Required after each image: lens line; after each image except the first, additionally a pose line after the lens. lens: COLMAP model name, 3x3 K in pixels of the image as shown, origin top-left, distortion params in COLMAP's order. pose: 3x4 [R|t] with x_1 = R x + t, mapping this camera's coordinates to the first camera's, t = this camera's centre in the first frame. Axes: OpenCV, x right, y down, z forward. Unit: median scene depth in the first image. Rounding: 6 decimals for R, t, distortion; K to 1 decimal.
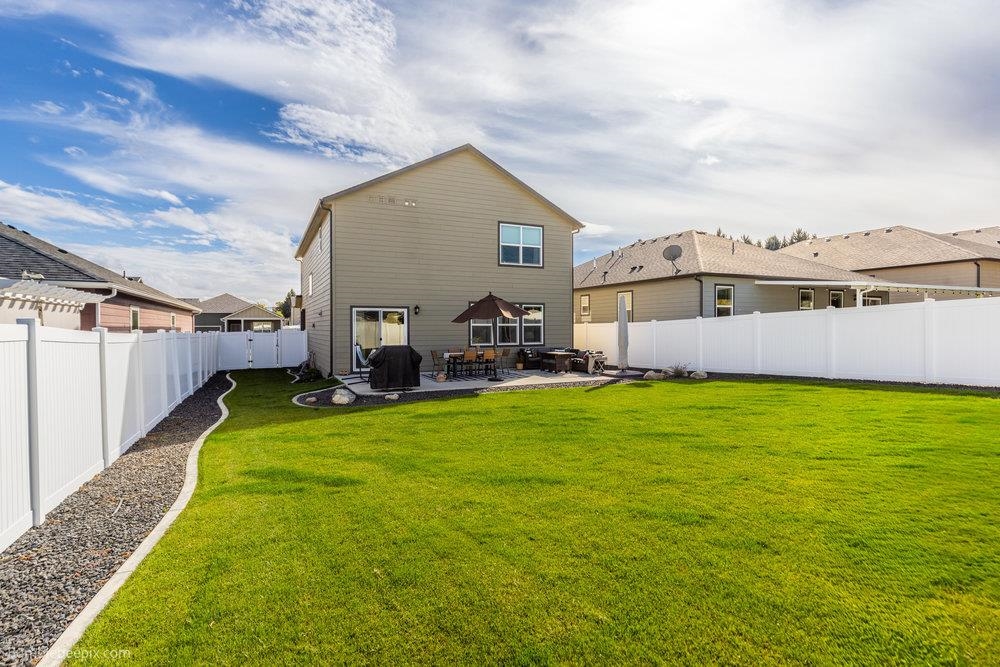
lens RADIAL K [[499.6, 0, 498.4], [0, 499.6, 335.3], [0, 0, 1]] dist [0.004723, 0.000097]
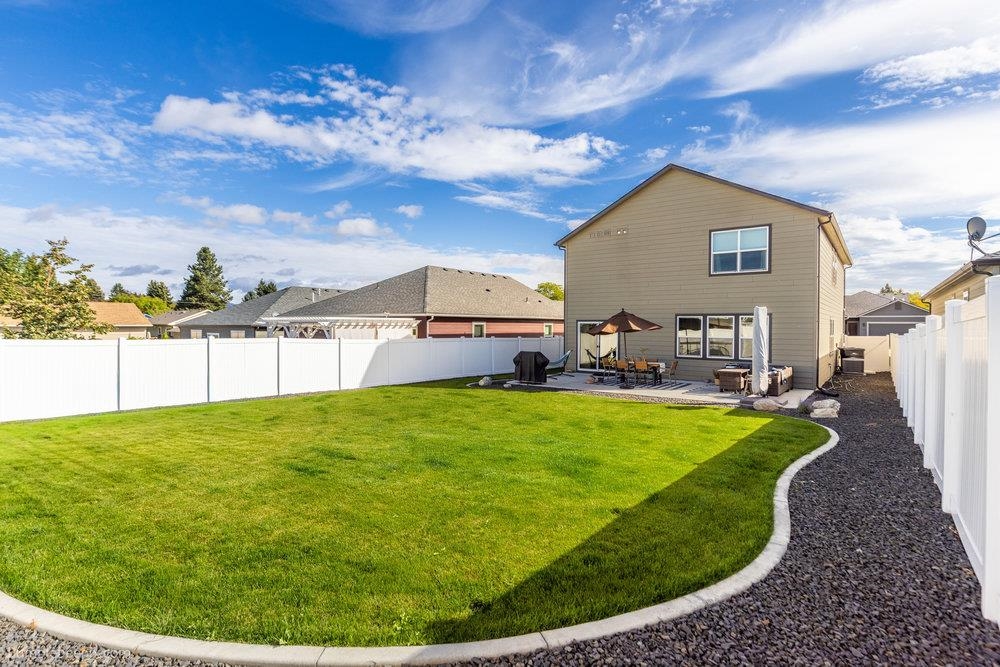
lens RADIAL K [[510.1, 0, 504.8], [0, 510.1, 330.0], [0, 0, 1]] dist [0.055421, 0.003075]
pose [[0.462627, 0.013155, -0.886455, 0.688667], [-0.020468, 0.999782, 0.004155, -0.029989], [0.886317, 0.016221, 0.462796, 0.183244]]
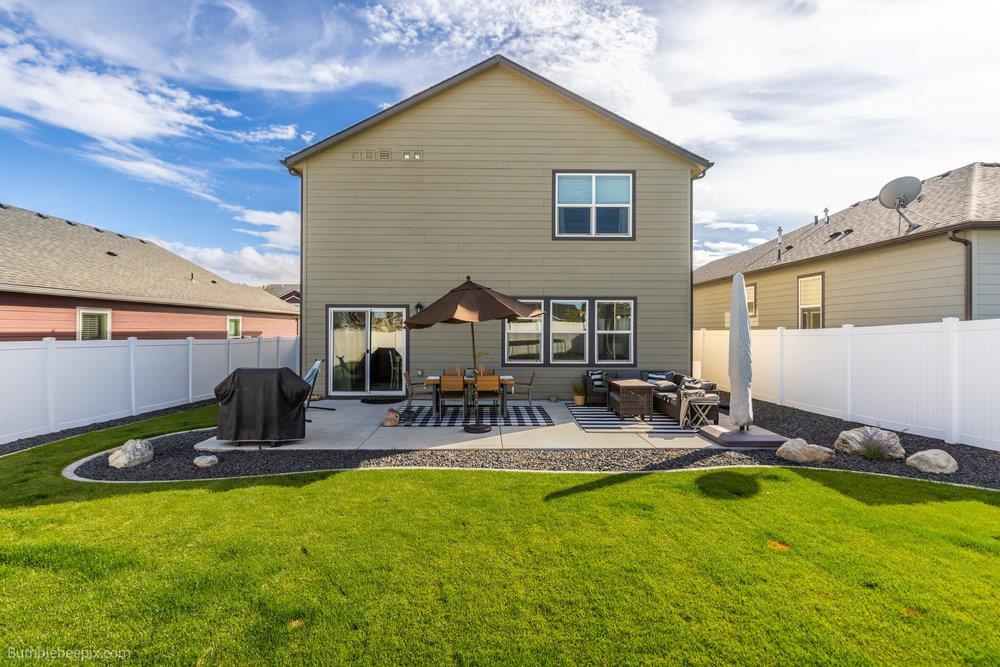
lens RADIAL K [[499.6, 0, 501.4], [0, 499.6, 330.8], [0, 0, 1]] dist [0.004723, 0.000097]
pose [[0.905210, 0.006971, -0.424908, 0.208211], [-0.012720, 0.999862, -0.010695, -0.014442], [0.424775, 0.015087, 0.905173, 0.386422]]
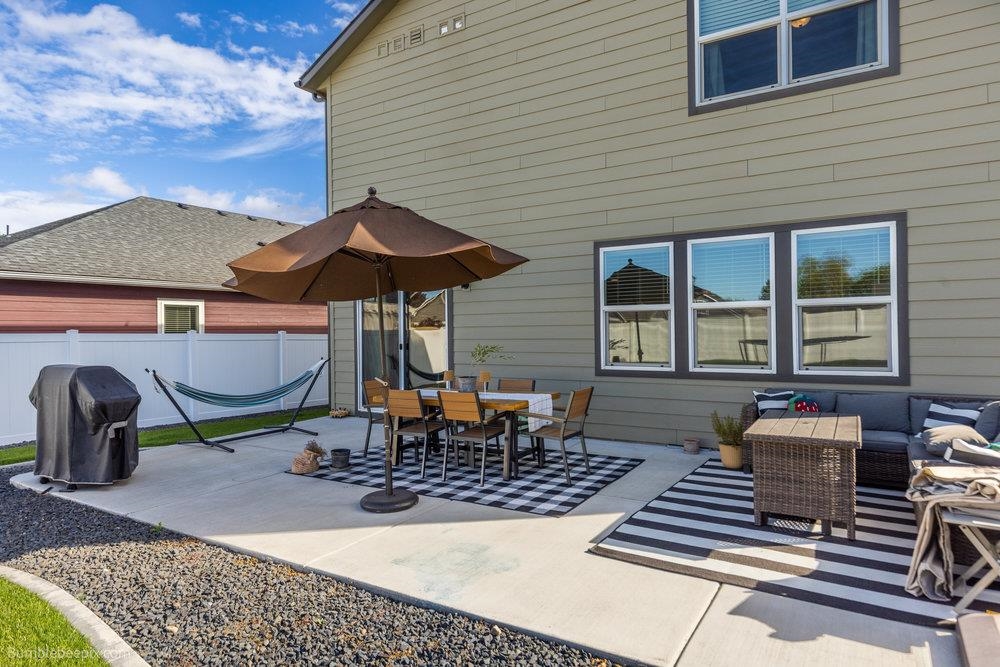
lens RADIAL K [[602.7, 0, 488.7], [0, 602.7, 330.2], [0, 0, 1]] dist [0.002431, -0.001214]
pose [[0.523732, -0.005917, -0.851863, 0.244592], [-0.001766, 0.999966, -0.008032, -0.002997], [0.851881, 0.005711, 0.523704, 0.685495]]
